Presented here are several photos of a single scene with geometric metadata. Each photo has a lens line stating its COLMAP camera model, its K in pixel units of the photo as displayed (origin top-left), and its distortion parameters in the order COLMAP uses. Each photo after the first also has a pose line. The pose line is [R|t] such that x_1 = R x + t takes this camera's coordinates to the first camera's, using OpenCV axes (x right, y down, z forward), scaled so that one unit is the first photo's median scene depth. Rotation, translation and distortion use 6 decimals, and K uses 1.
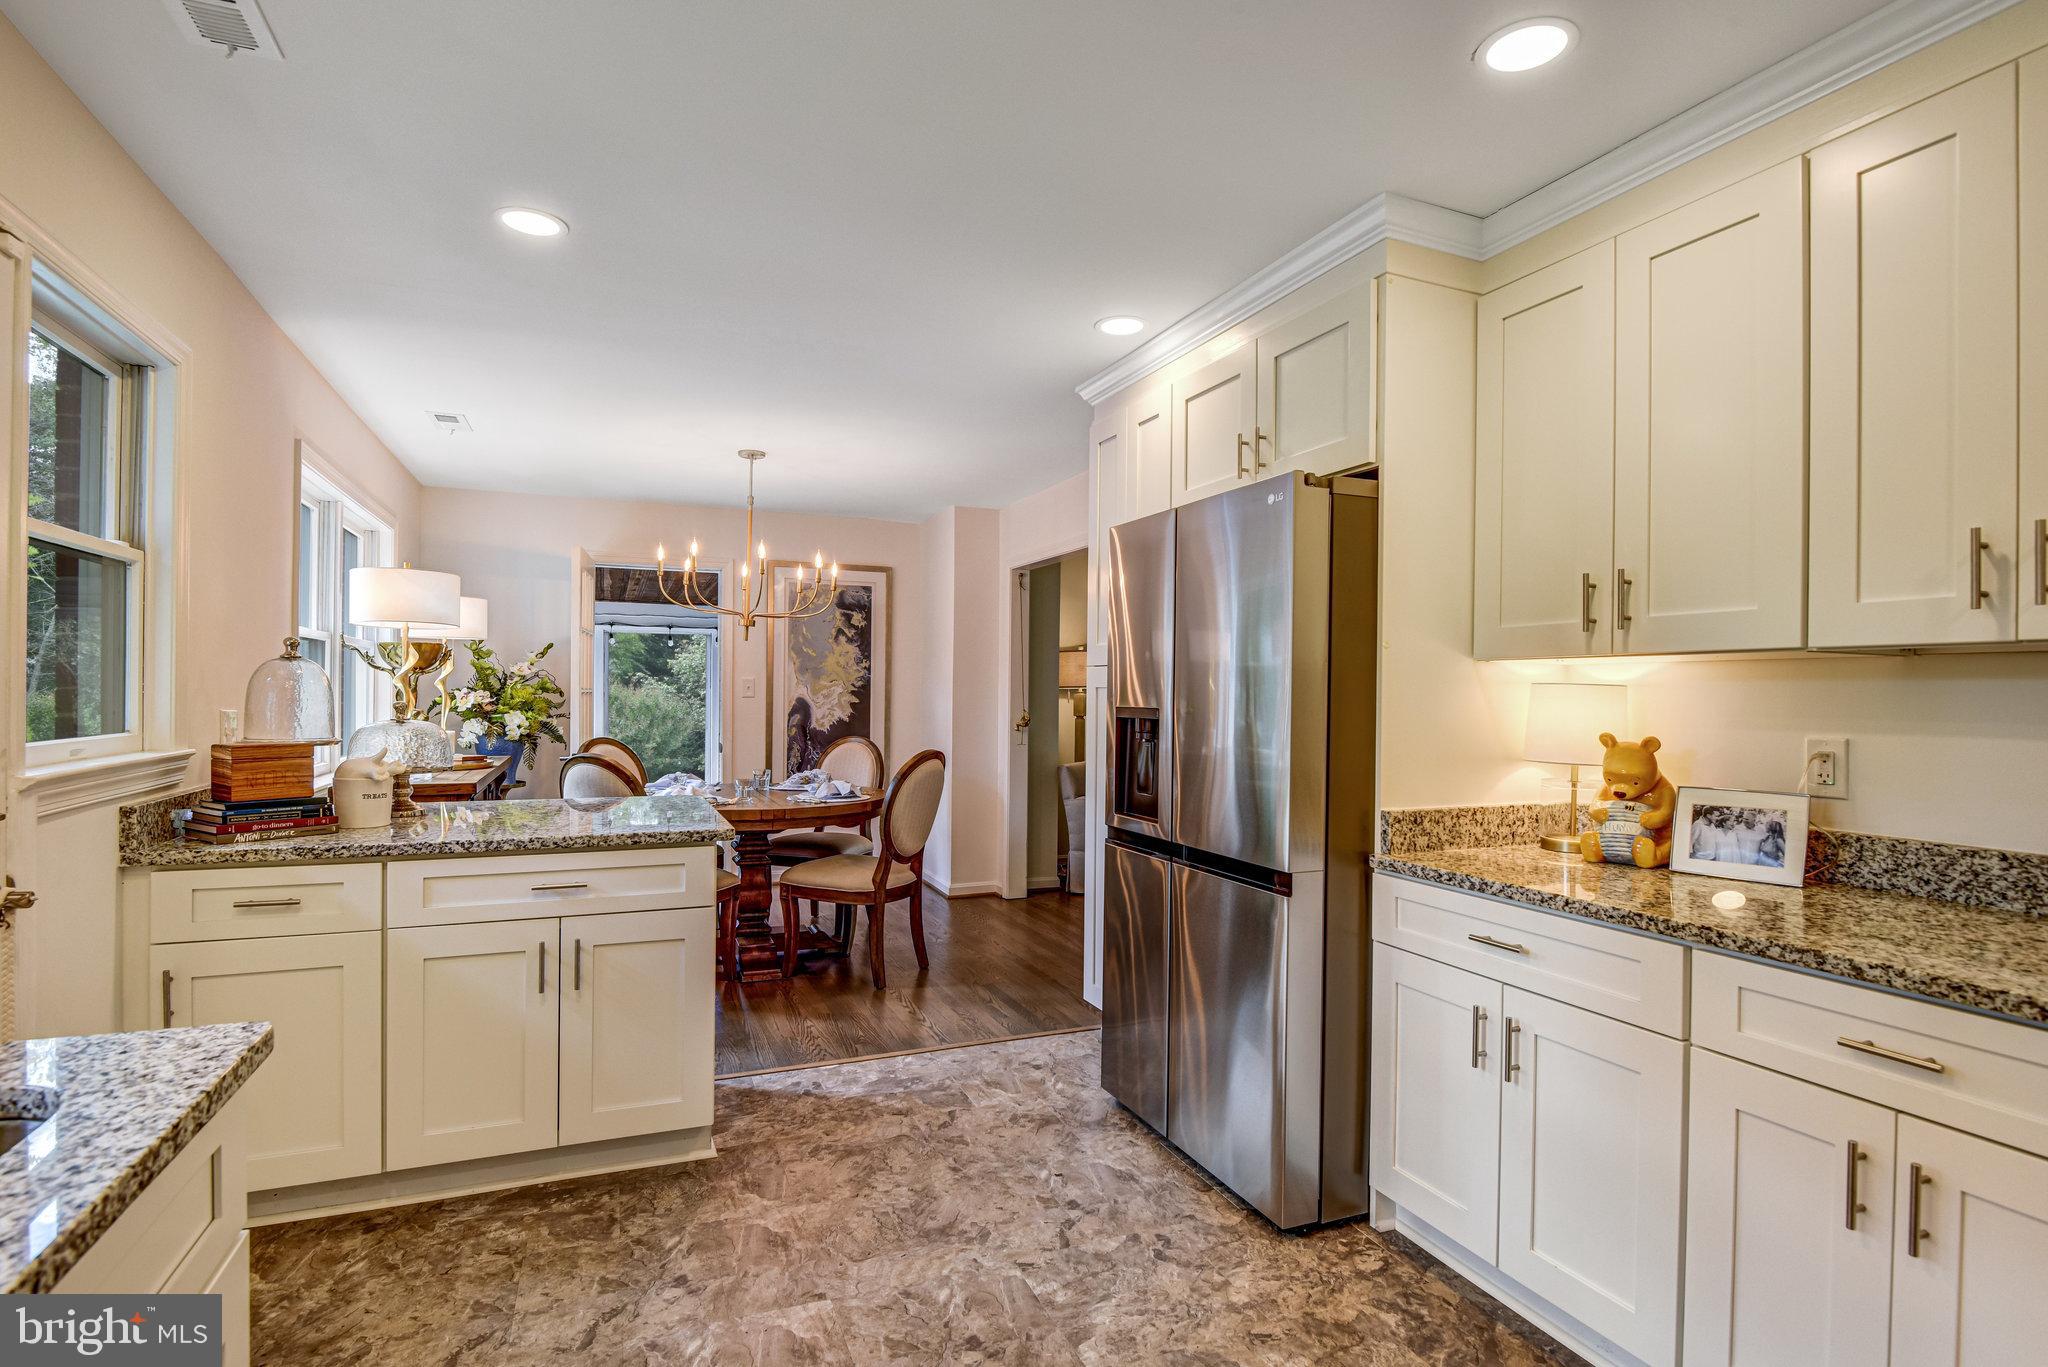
lens RADIAL K [[1018.9, 0, 1017.2], [0, 1018.9, 675.1], [0, 0, 1]] dist [-0.014224, -0.001931]
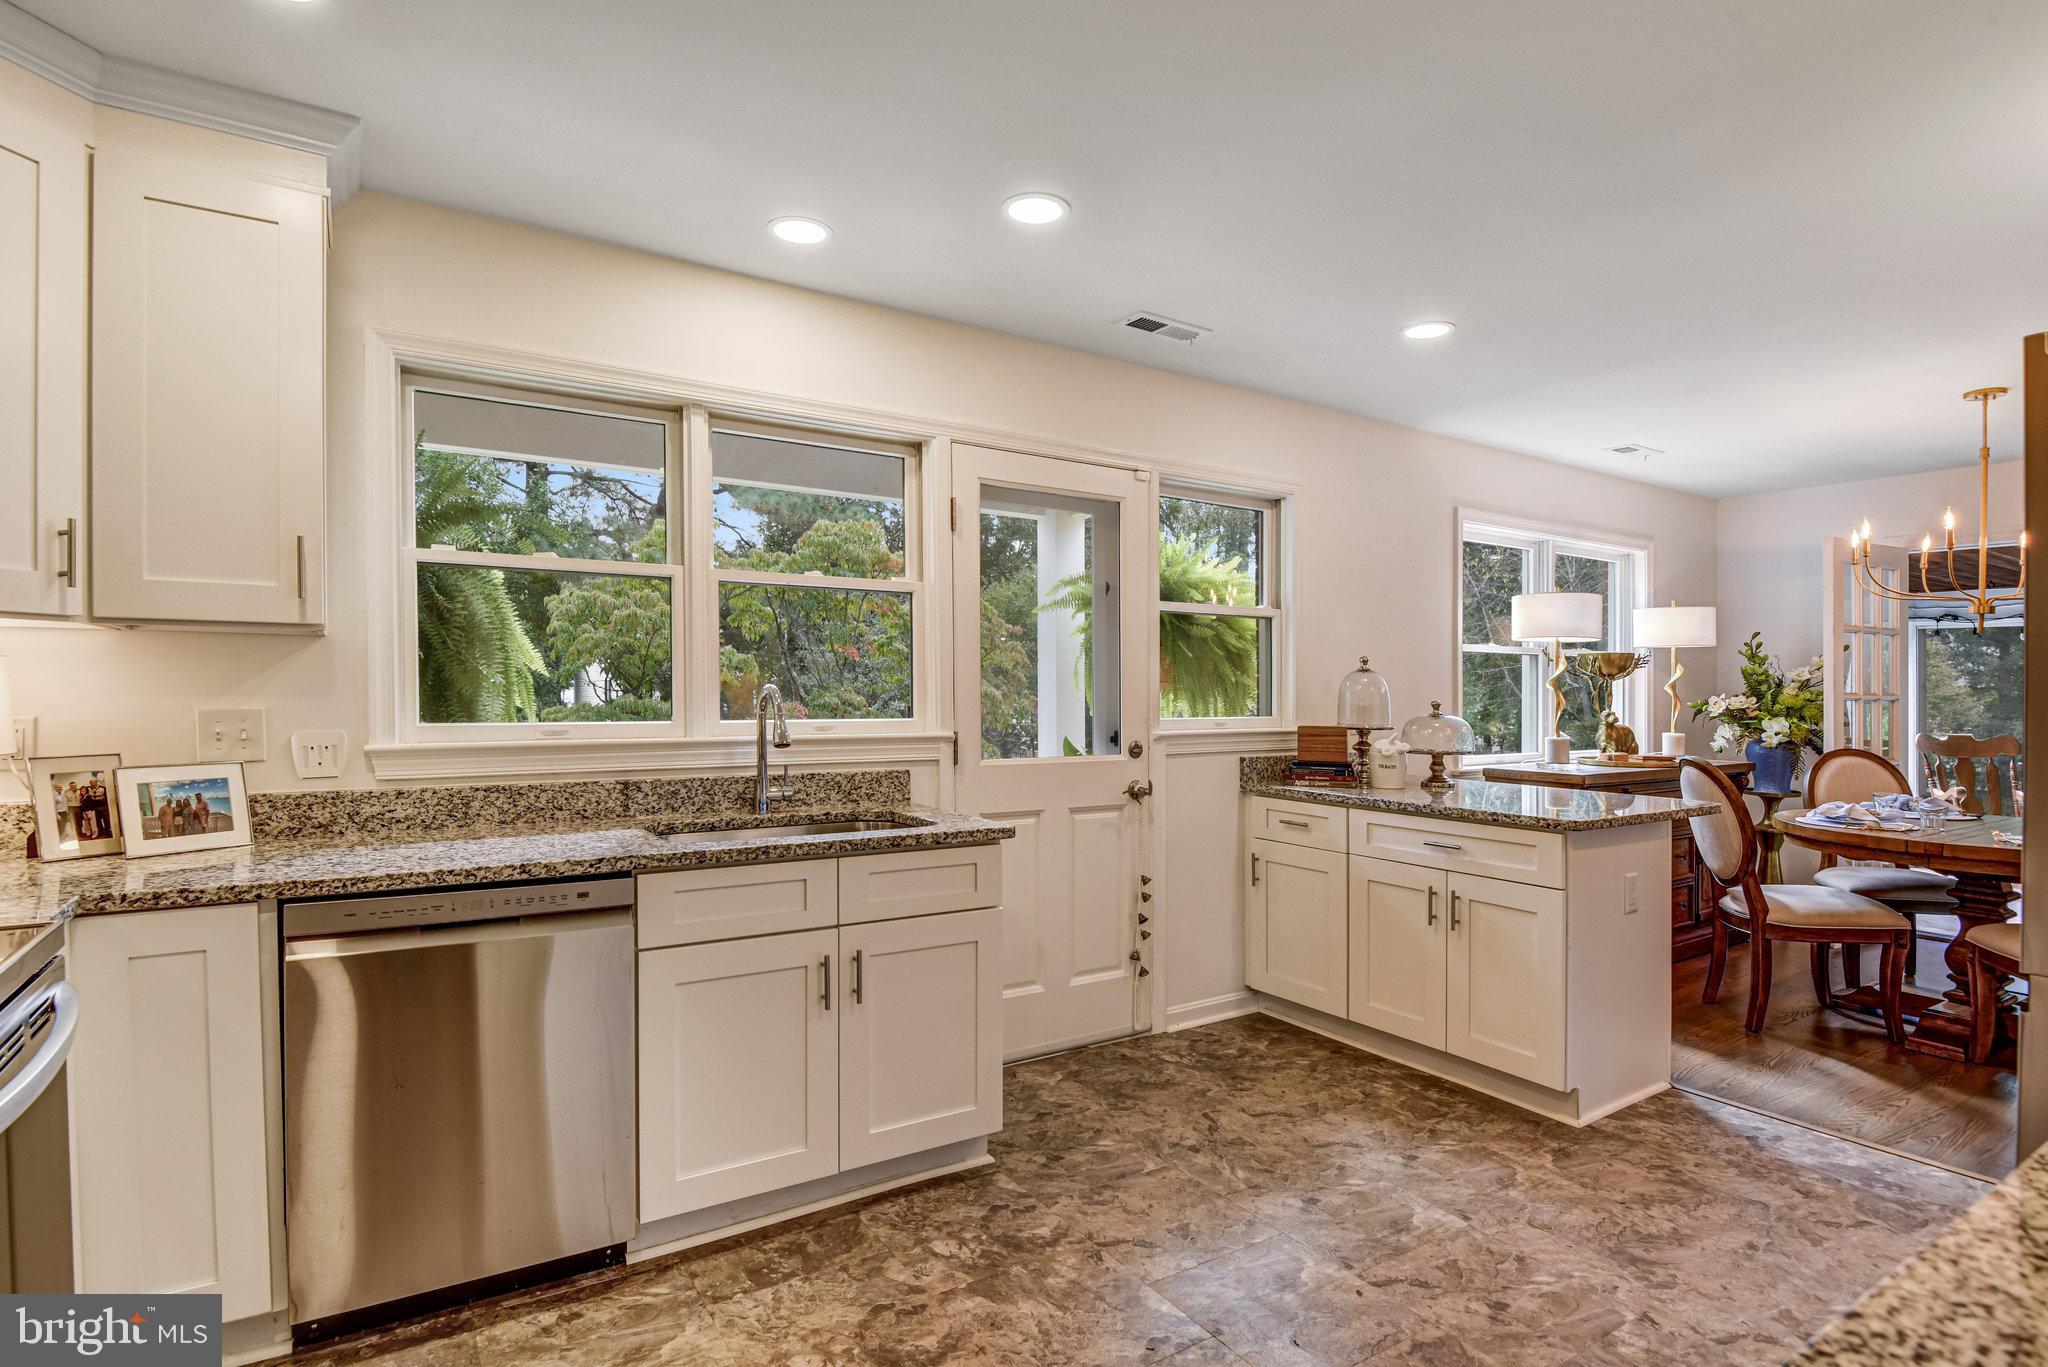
lens RADIAL K [[1018.9, 0, 1011.2], [0, 1018.9, 678.3], [0, 0, 1]] dist [-0.014224, -0.001931]
pose [[0.174402, -0.016540, -0.984536, 0.707885], [0.008531, 0.999847, -0.015286, 0.014067], [0.984638, -0.005733, 0.174516, 0.248194]]
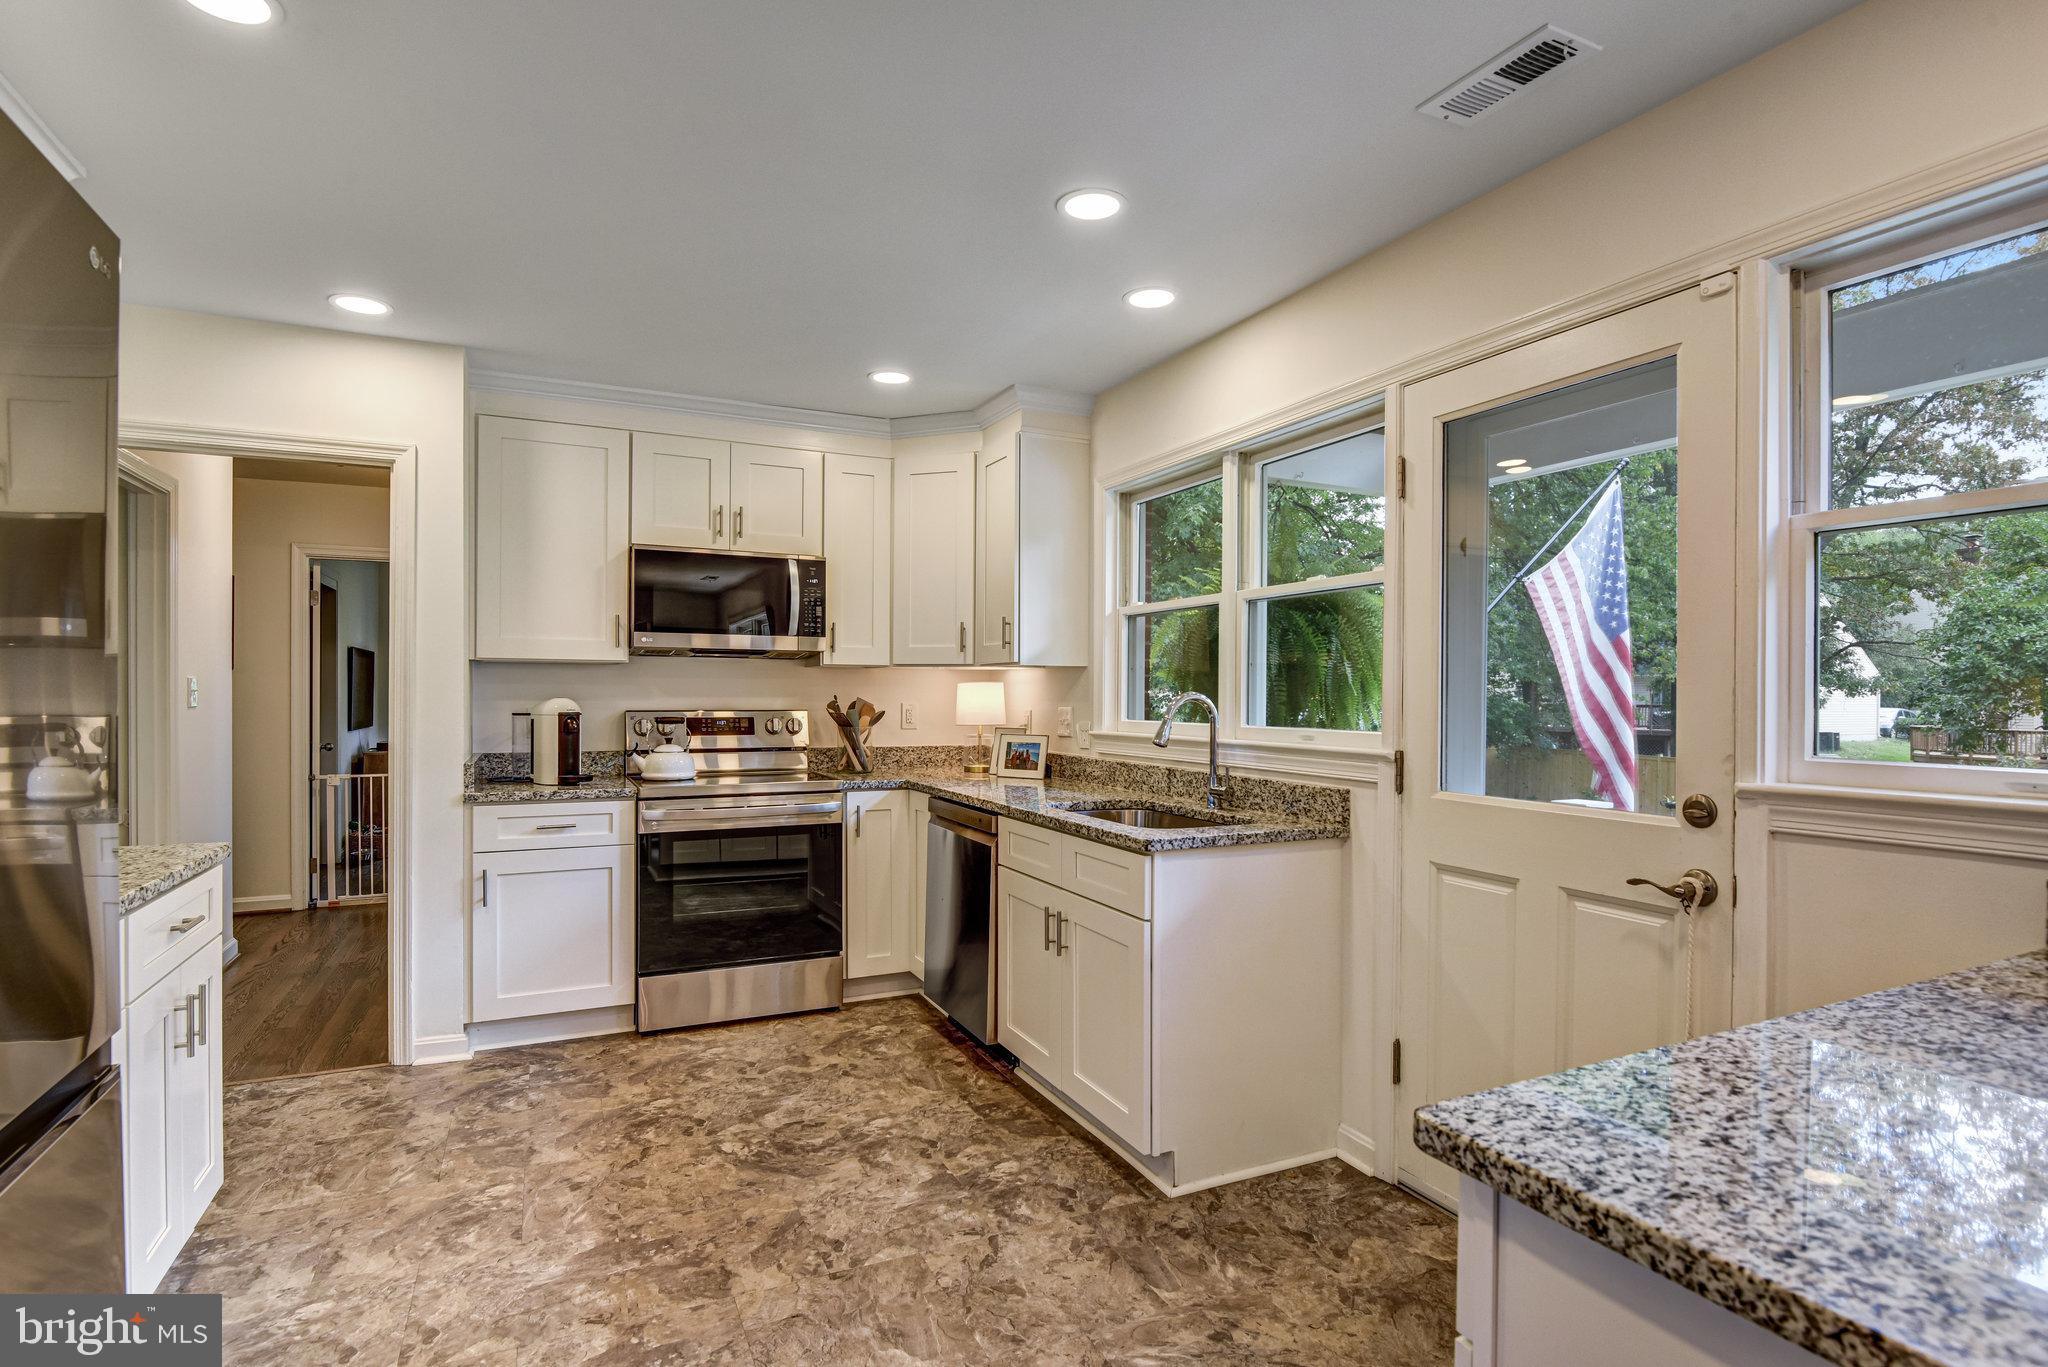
lens RADIAL K [[1018.9, 0, 1021.0], [0, 1018.9, 689.3], [0, 0, 1]] dist [-0.014224, -0.001931]
pose [[-0.998712, -0.007568, -0.050177, -0.135728], [-0.006749, 0.999841, -0.016486, 0.019573], [0.050294, -0.016127, -0.998604, 1.396032]]
